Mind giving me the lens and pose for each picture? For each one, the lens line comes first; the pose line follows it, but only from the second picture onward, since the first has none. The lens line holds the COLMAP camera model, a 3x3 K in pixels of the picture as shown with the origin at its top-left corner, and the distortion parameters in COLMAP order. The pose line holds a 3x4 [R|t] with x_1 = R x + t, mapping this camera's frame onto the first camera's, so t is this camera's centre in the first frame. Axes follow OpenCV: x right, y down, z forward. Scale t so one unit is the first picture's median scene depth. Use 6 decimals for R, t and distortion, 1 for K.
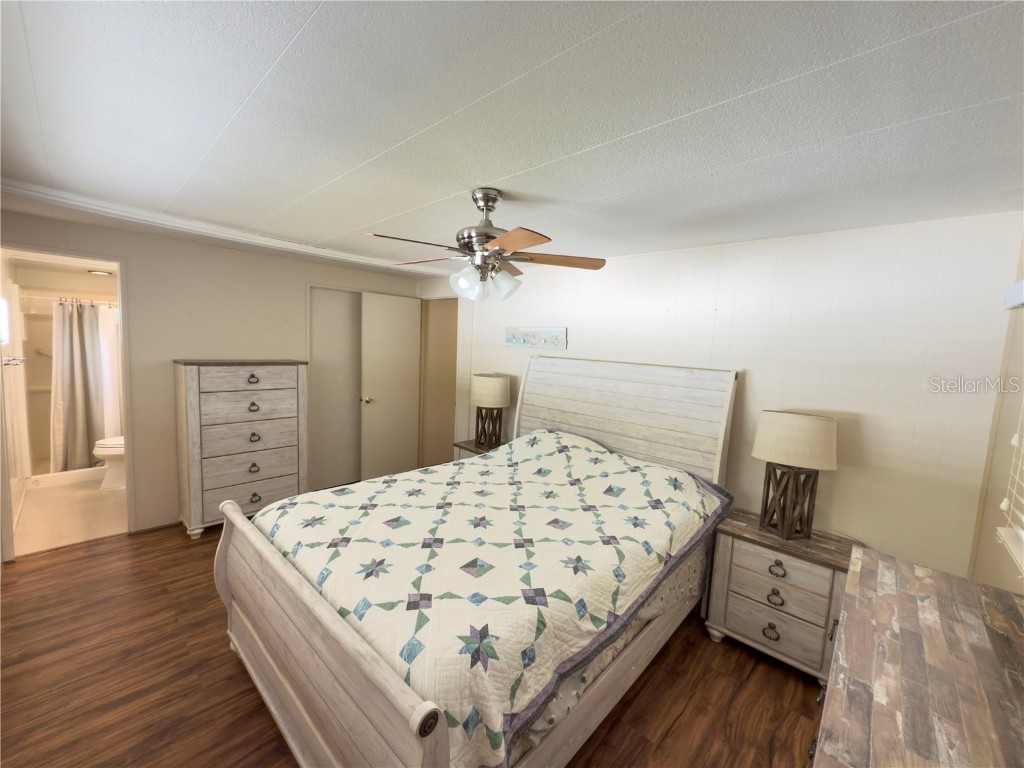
lens RADIAL K [[409.0, 0, 515.0], [0, 409.0, 385.3], [0, 0, 1]] dist [0.004578, 0.000082]
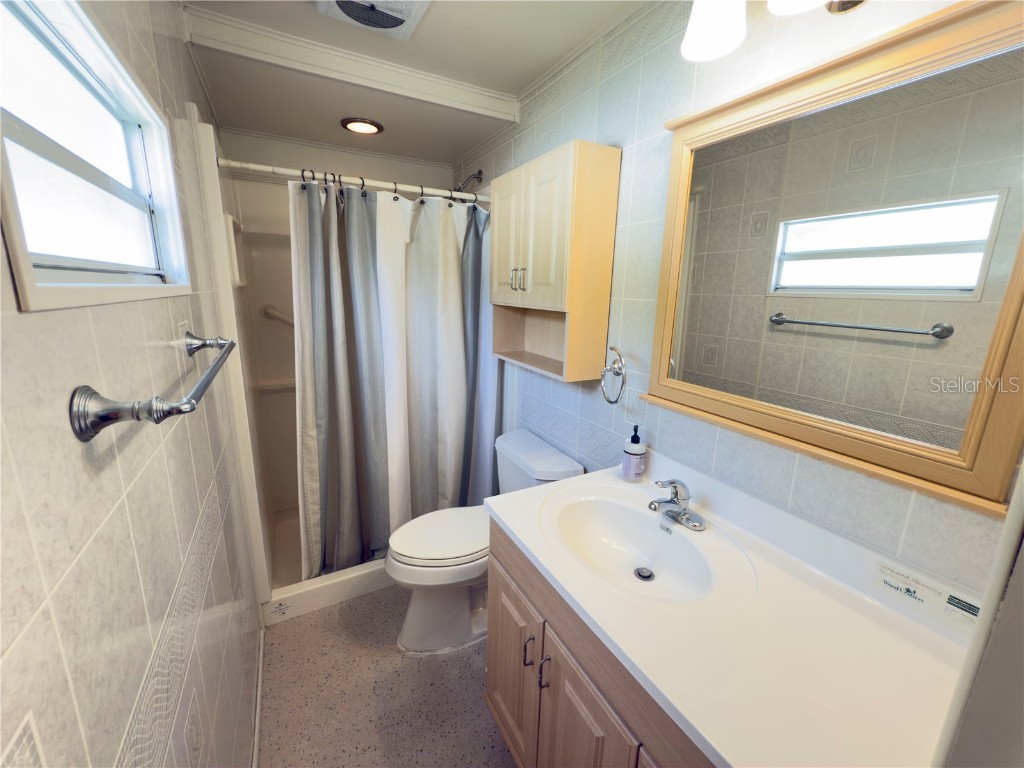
lens RADIAL K [[409.0, 0, 510.9], [0, 409.0, 381.5], [0, 0, 1]] dist [0.004578, 0.000082]
pose [[0.935675, 0.053935, -0.348715, -0.764043], [-0.014903, 0.993408, 0.113662, -0.063225], [0.352547, -0.101154, 0.930311, 0.679890]]
